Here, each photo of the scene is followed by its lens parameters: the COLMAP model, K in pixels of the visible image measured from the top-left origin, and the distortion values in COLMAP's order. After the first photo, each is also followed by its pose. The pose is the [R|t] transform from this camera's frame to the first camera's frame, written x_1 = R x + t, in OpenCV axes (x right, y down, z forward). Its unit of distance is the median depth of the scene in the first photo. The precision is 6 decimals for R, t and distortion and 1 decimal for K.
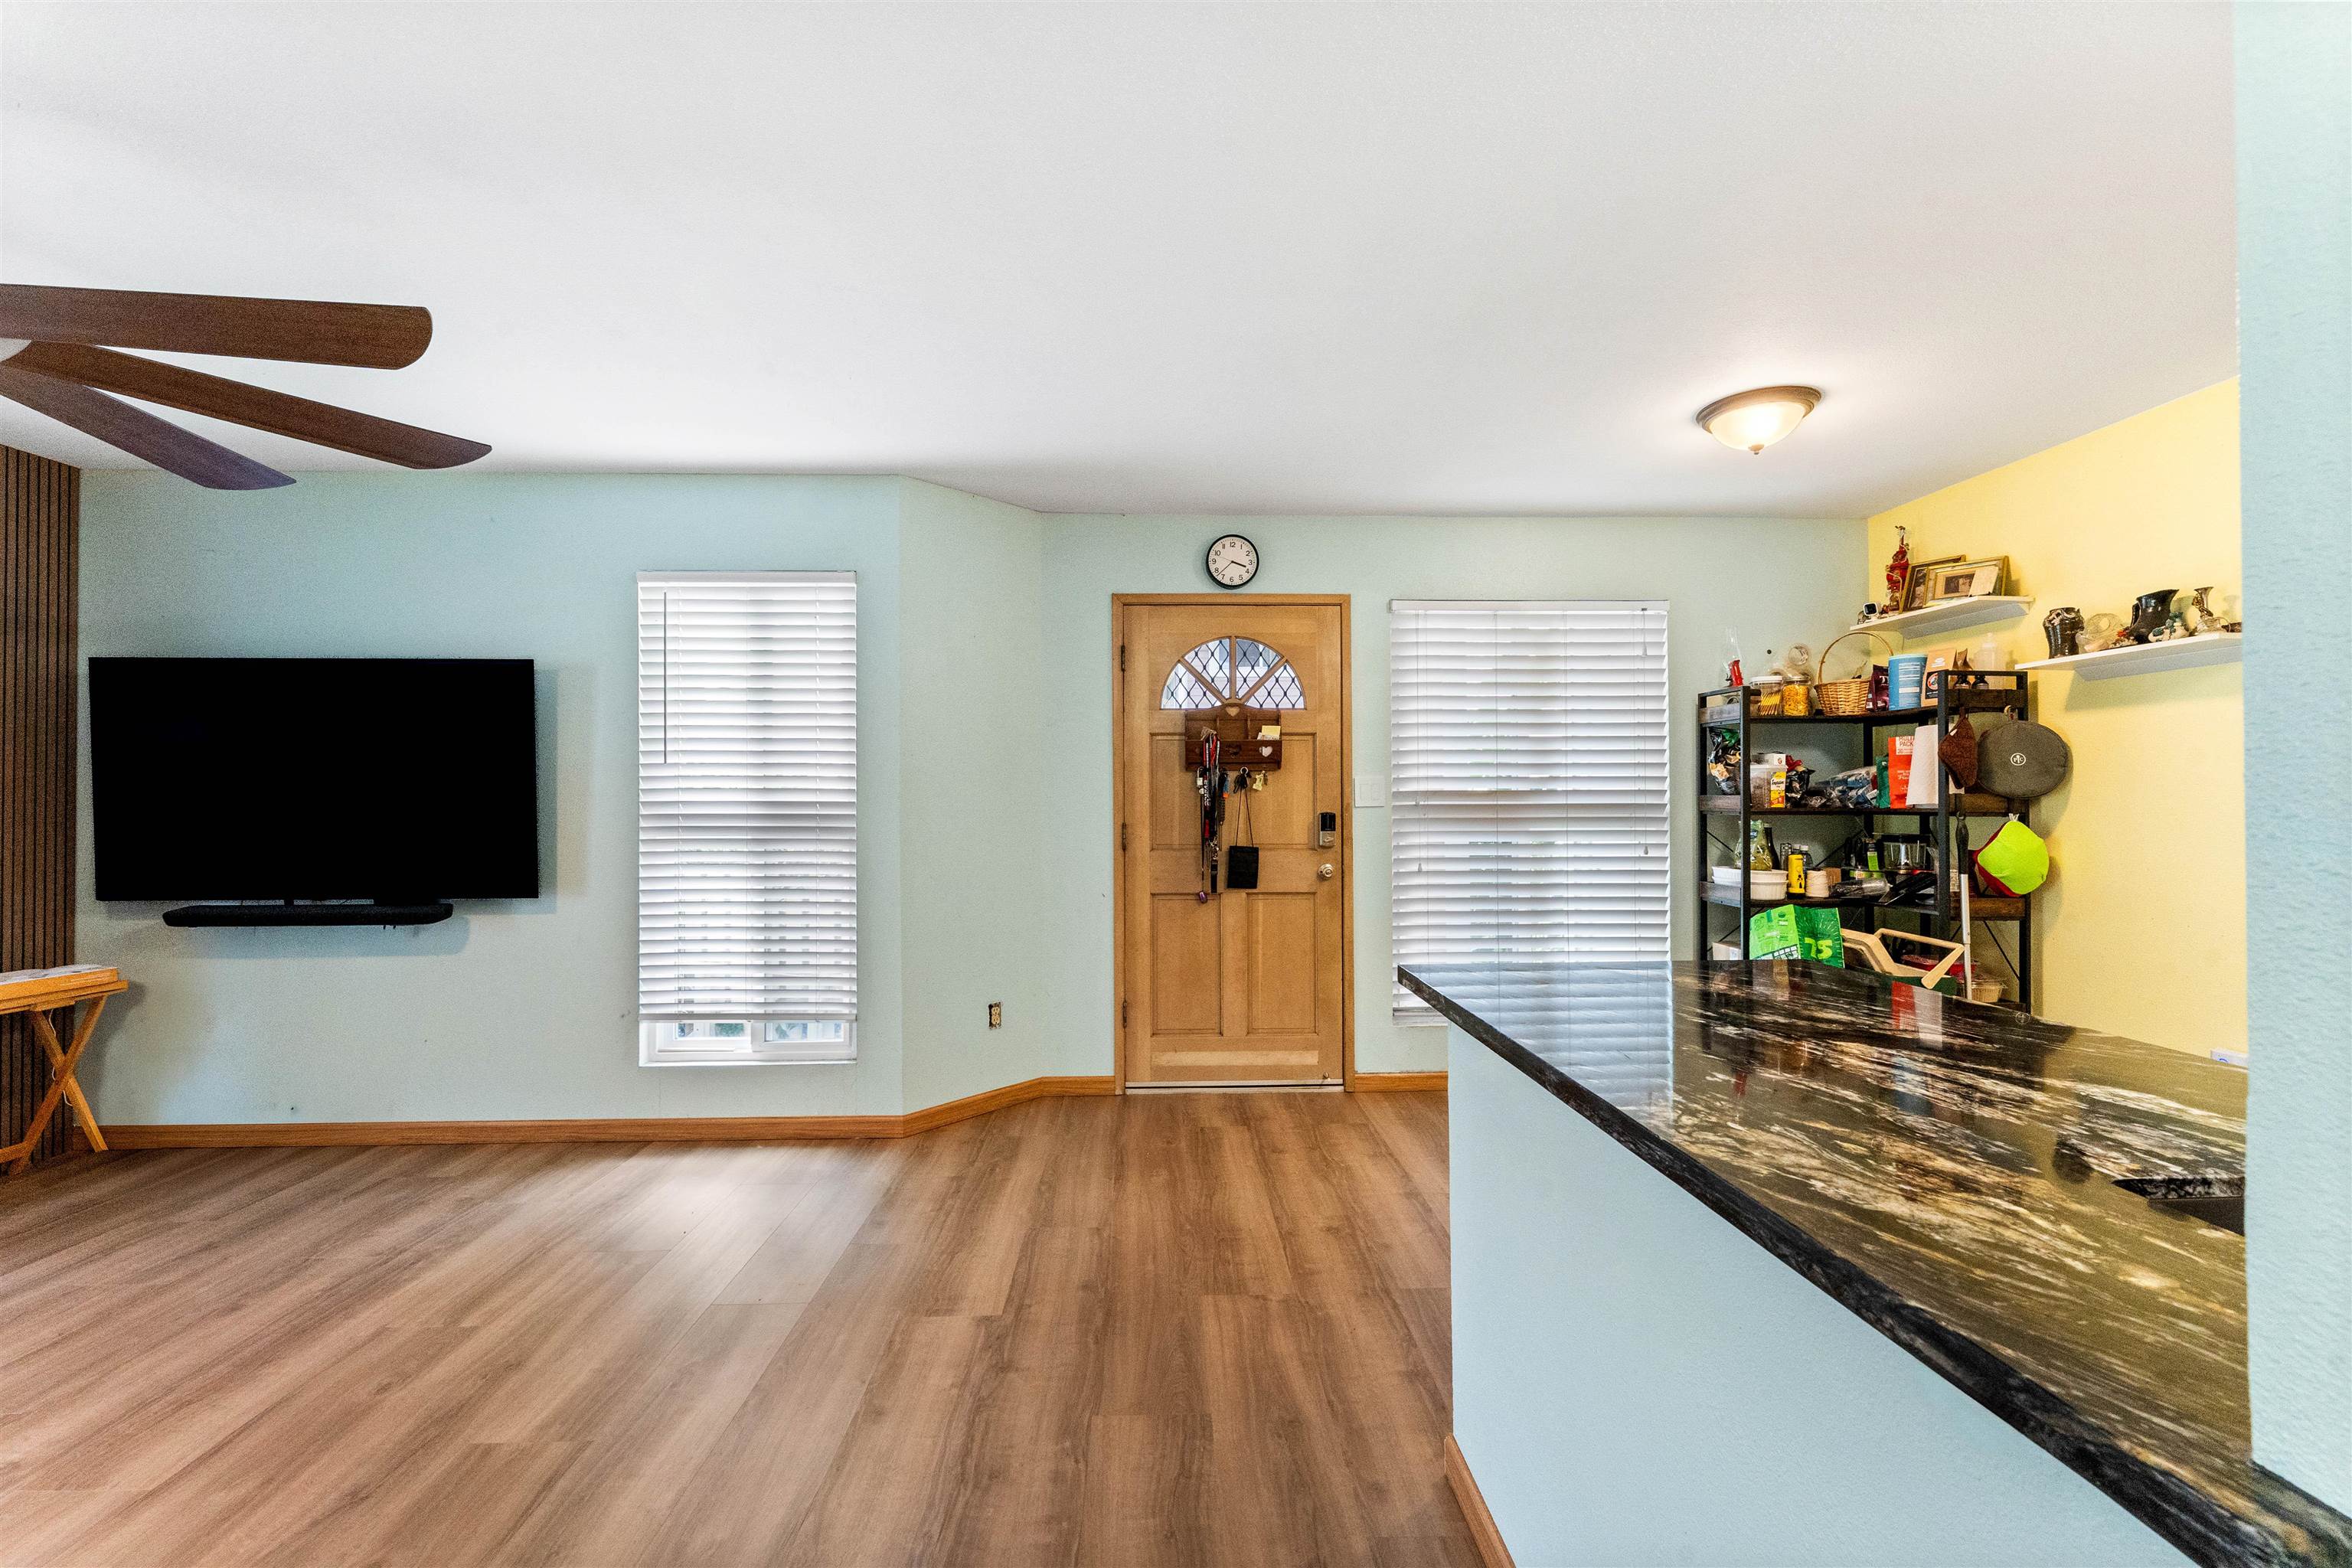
lens RADIAL K [[947.4, 0, 1176.0], [0, 947.4, 784.0], [0, 0, 1]] dist [0.001103, 0.000110]
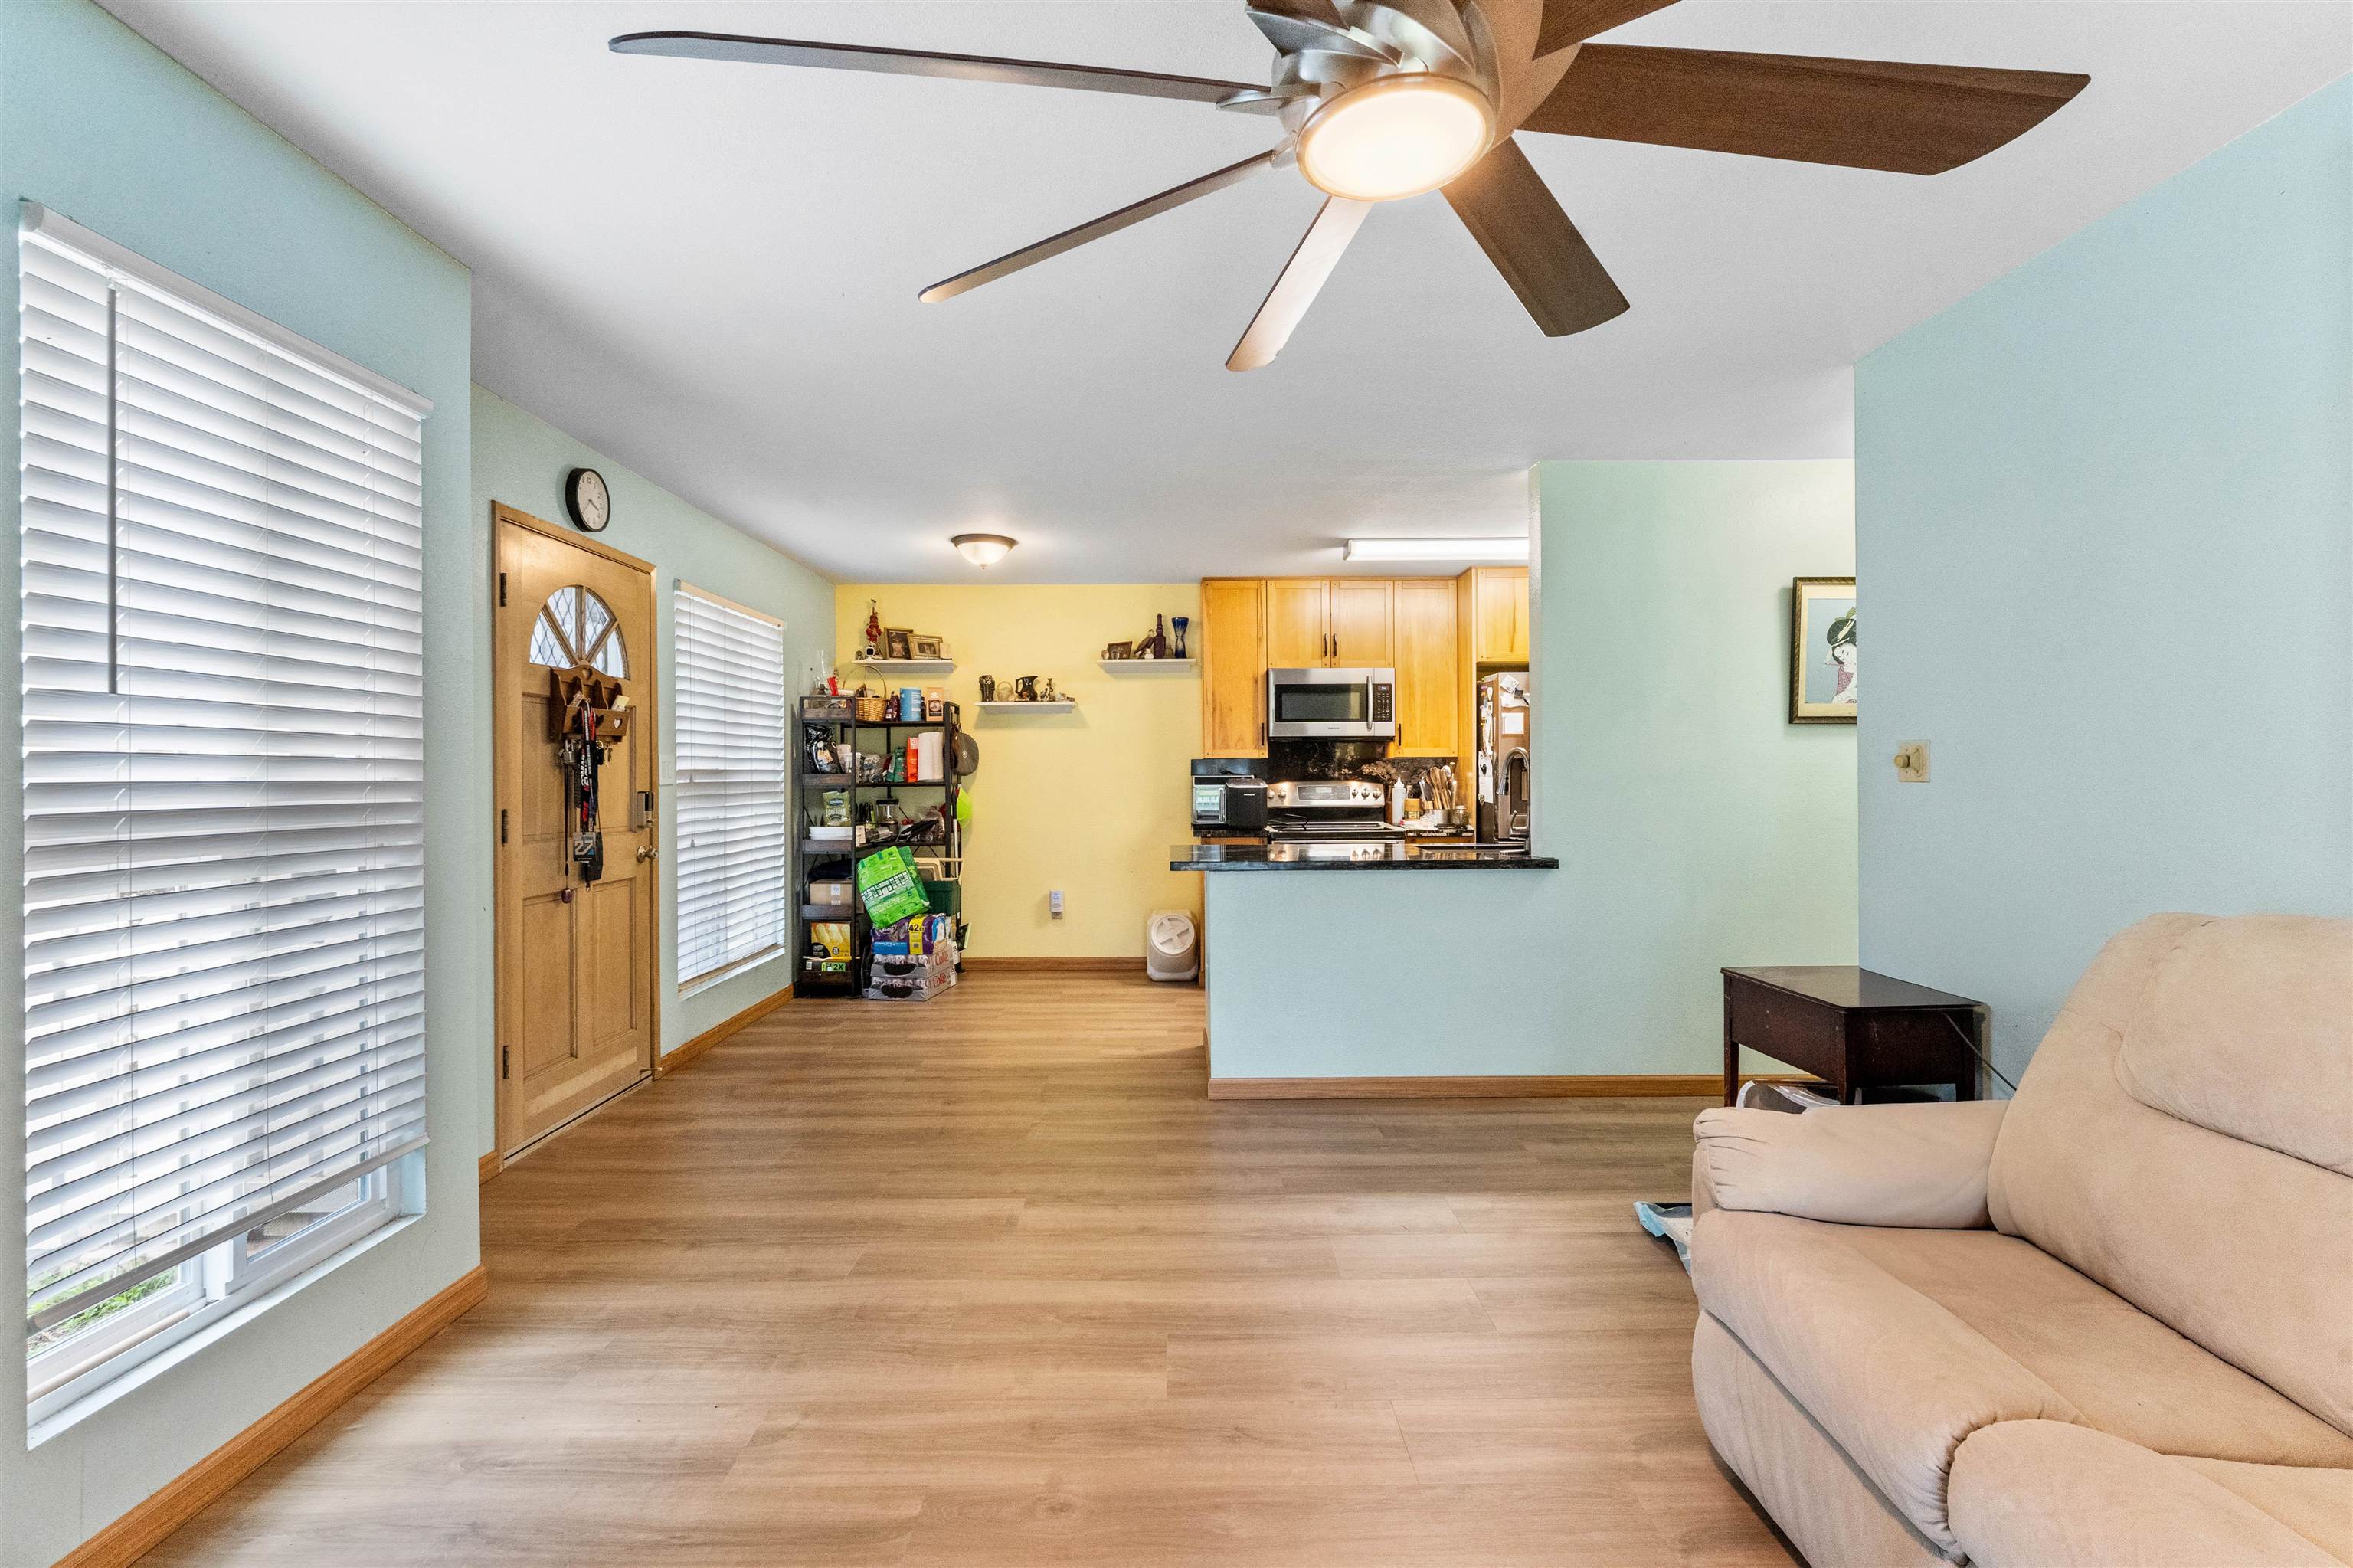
lens RADIAL K [[1012.1, 0, 1176.5], [0, 1012.1, 784.0], [0, 0, 1]] dist [0.000099, -0.000082]
pose [[0.027952, -0.008044, 0.999577, -0.978669], [-0.009740, 0.999918, 0.008319, 0.010151], [-0.999562, -0.009968, 0.027871, 0.514547]]
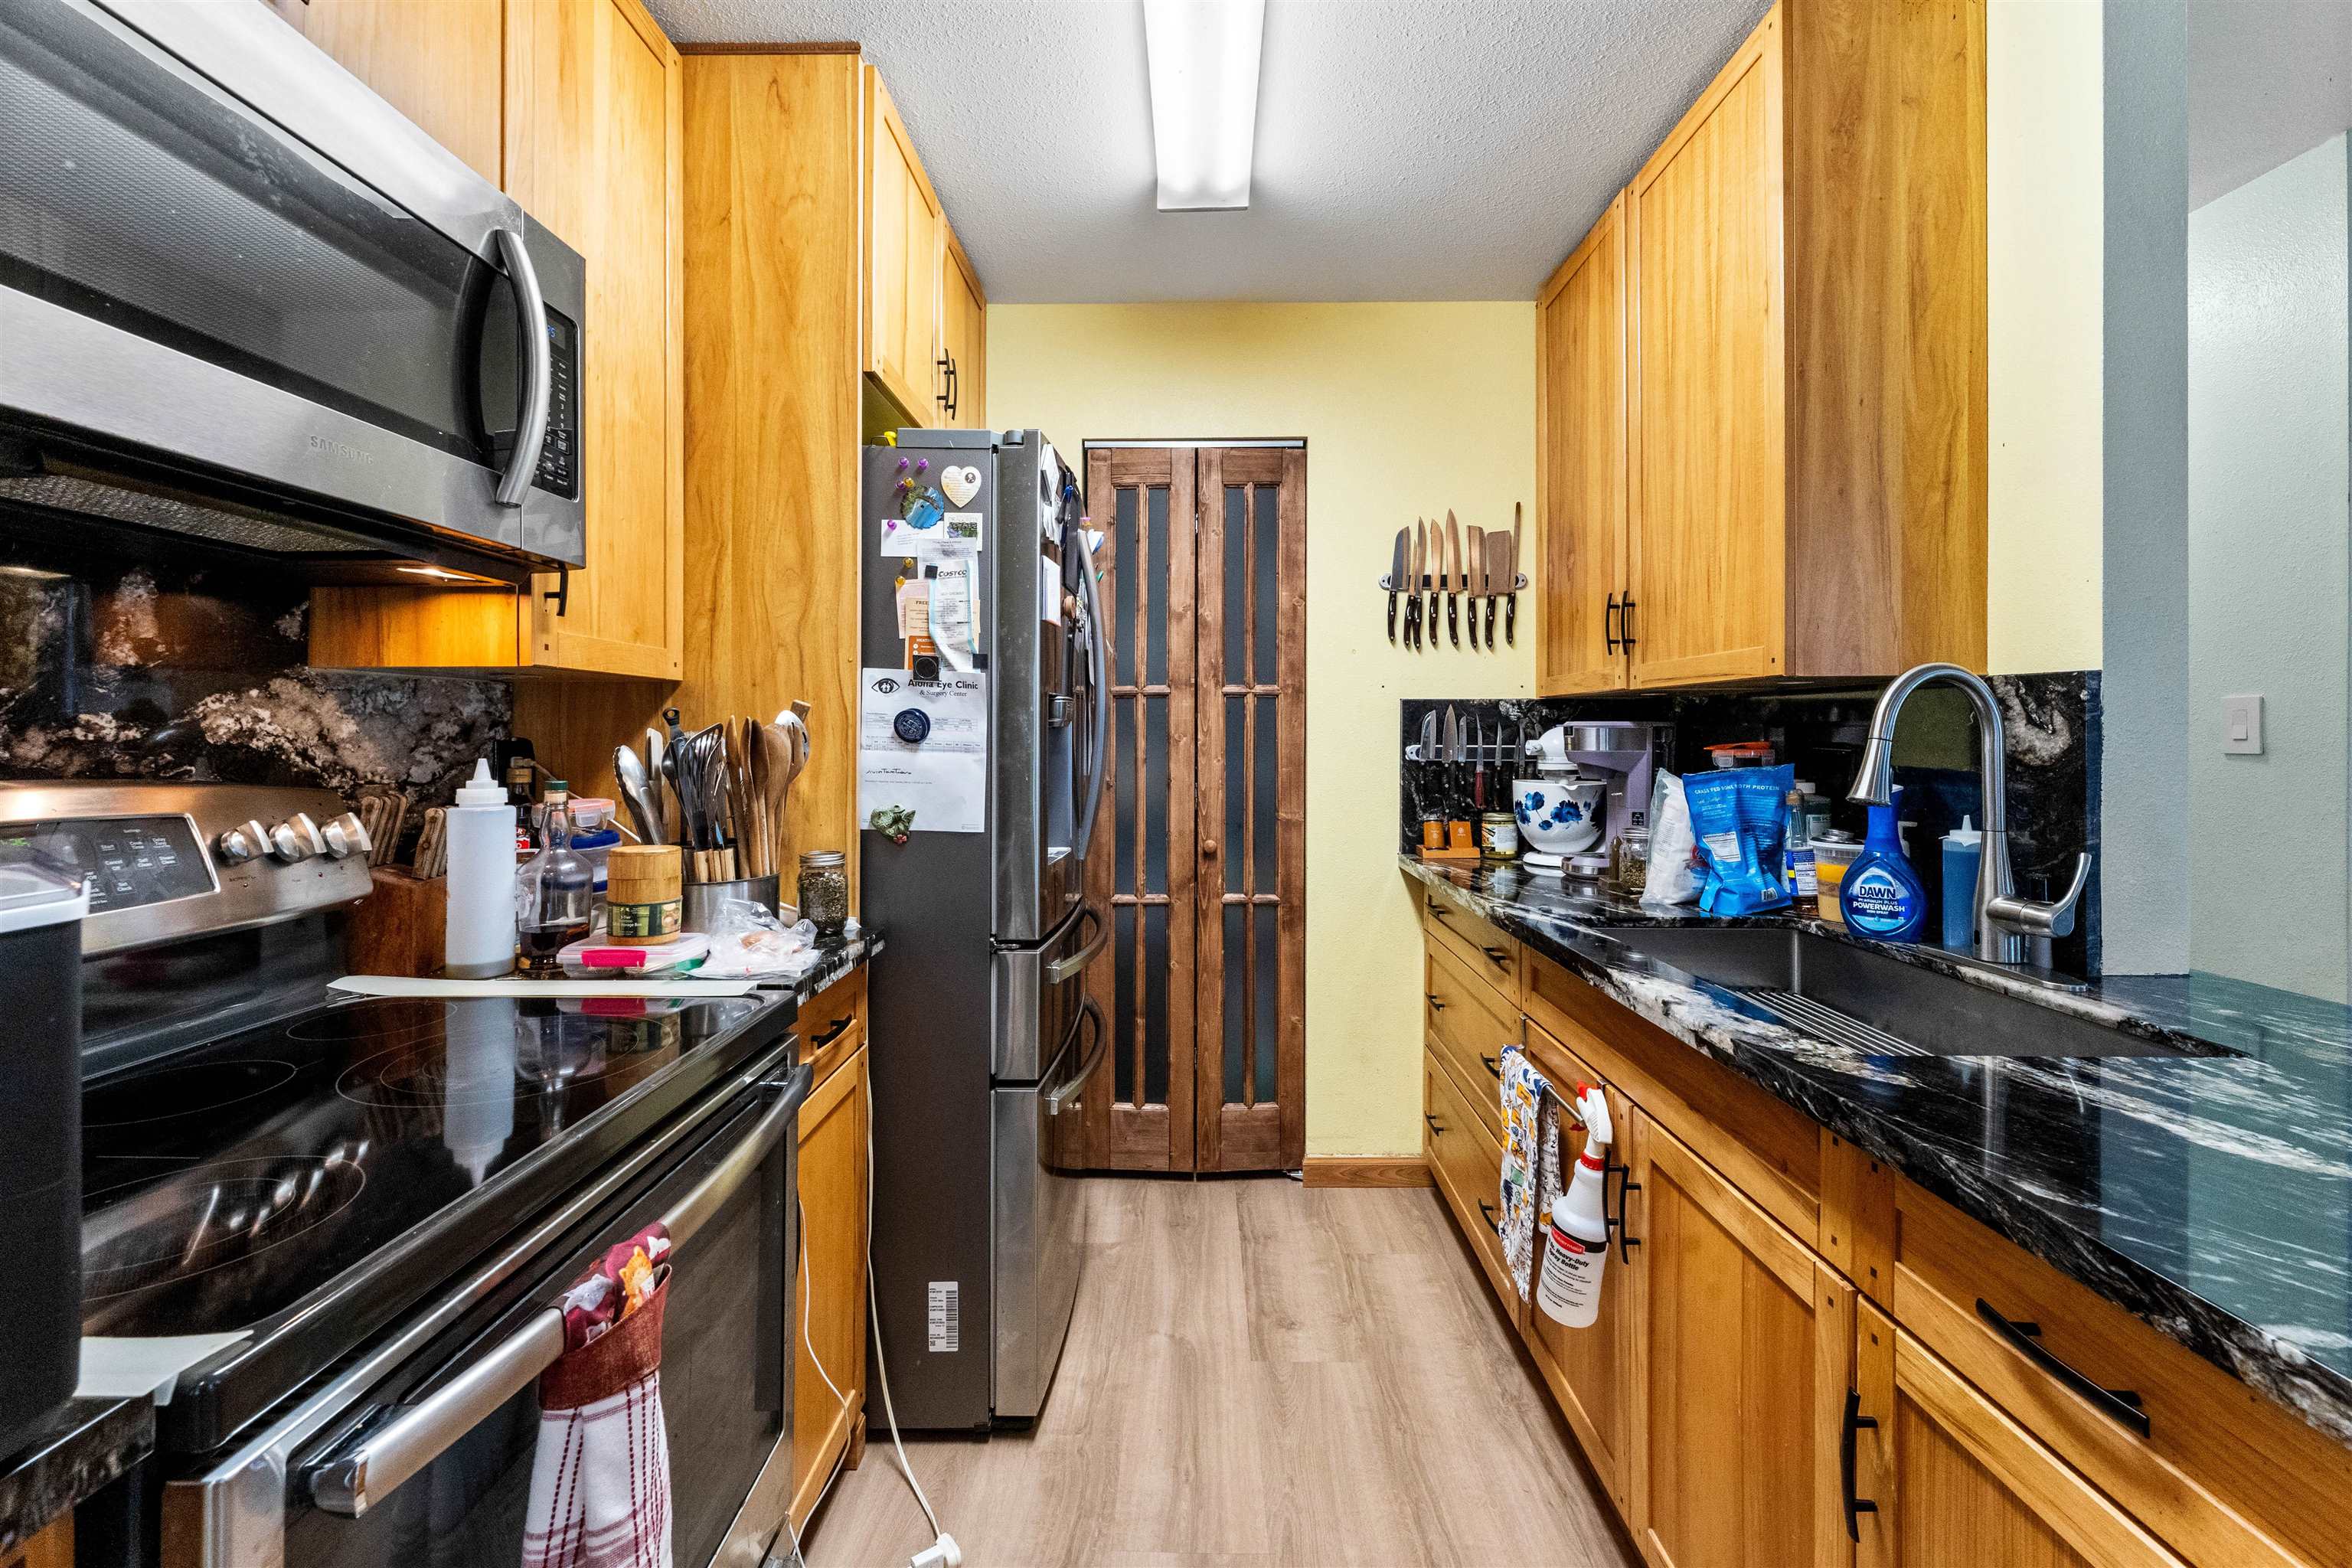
lens RADIAL K [[975.9, 0, 1178.4], [0, 975.9, 737.4], [0, 0, 1]] dist [-0.001285, -0.000076]
pose [[-0.999059, 0.002906, 0.043274, 0.550056], [0.002372, 0.999920, -0.012390, 0.006811], [-0.043307, -0.012276, -0.998986, 0.544335]]
